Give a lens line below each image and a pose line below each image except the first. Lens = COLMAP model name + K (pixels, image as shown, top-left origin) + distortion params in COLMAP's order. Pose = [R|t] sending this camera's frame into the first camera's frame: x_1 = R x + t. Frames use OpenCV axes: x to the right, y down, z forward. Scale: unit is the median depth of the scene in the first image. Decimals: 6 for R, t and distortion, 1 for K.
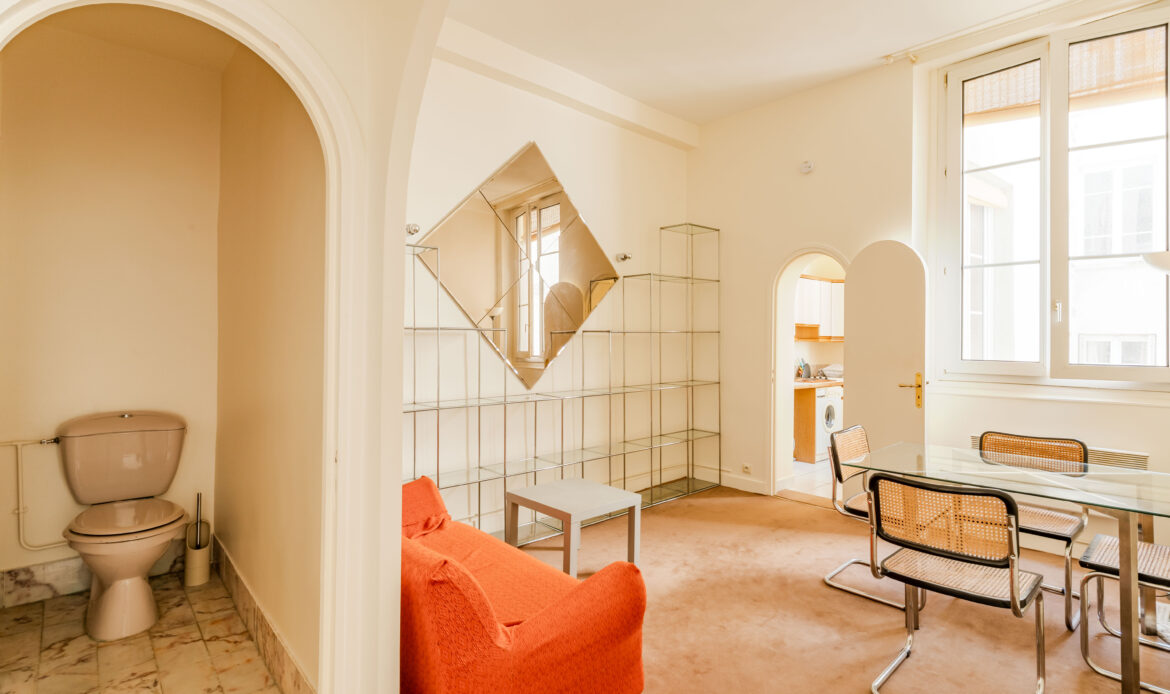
lens RADIAL K [[559.3, 0, 583.6], [0, 559.3, 334.0], [0, 0, 1]] dist [0.005451, -0.001076]
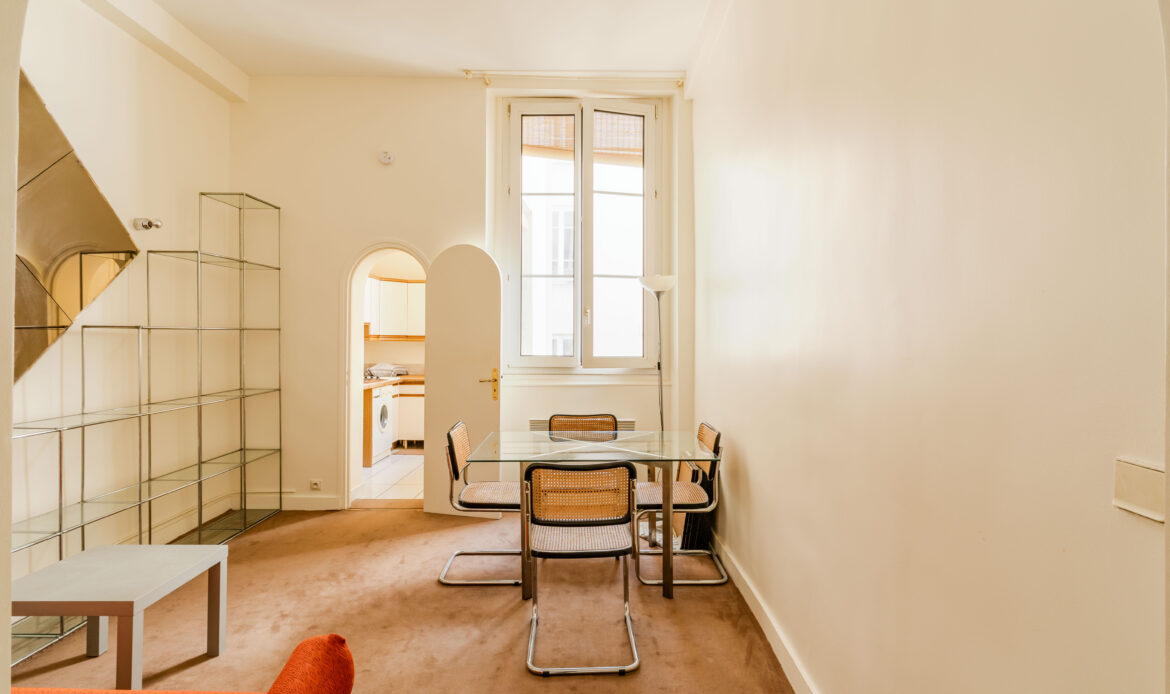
lens RADIAL K [[573.9, 0, 578.7], [0, 573.9, 338.8], [0, 0, 1]] dist [0.000369, 0.000558]
pose [[0.672434, -0.002014, 0.740154, -0.123209], [-0.006118, 0.999947, 0.008279, 0.000963], [-0.740132, -0.010095, 0.672386, 0.111348]]
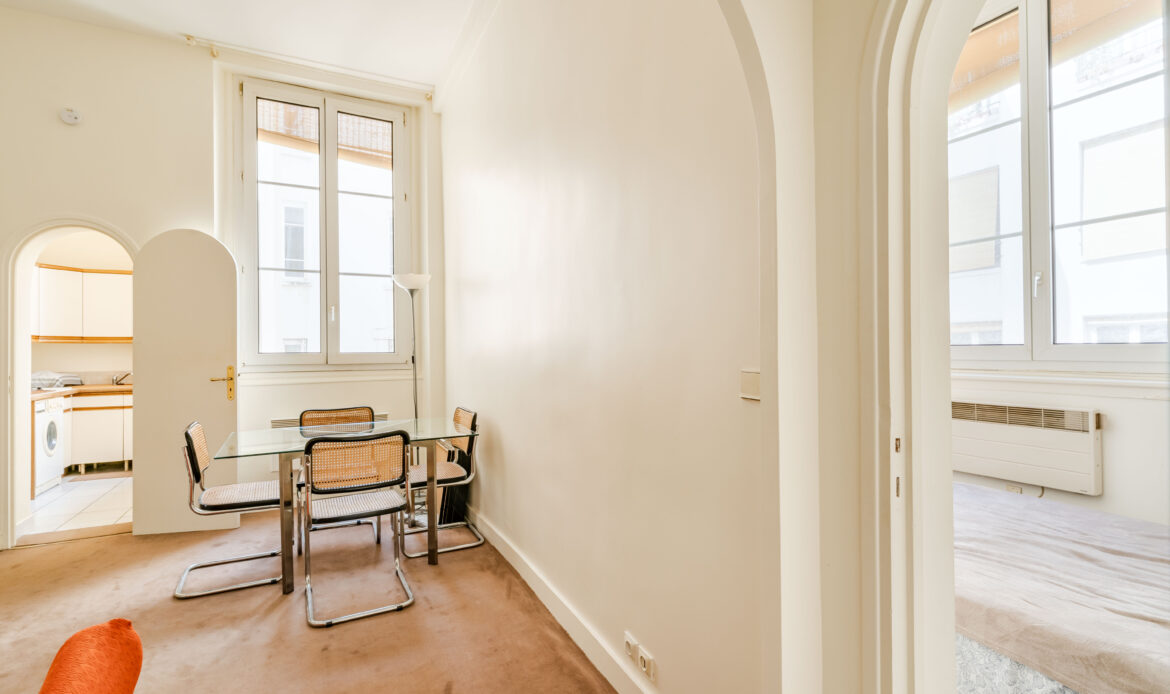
lens RADIAL K [[559.3, 0, 578.6], [0, 559.3, 344.8], [0, 0, 1]] dist [0.005451, -0.001076]
pose [[0.262593, -0.003498, 0.964900, -0.210957], [0.001230, 0.999994, 0.003291, 0.027074], [-0.964906, 0.000322, 0.262596, 0.113220]]
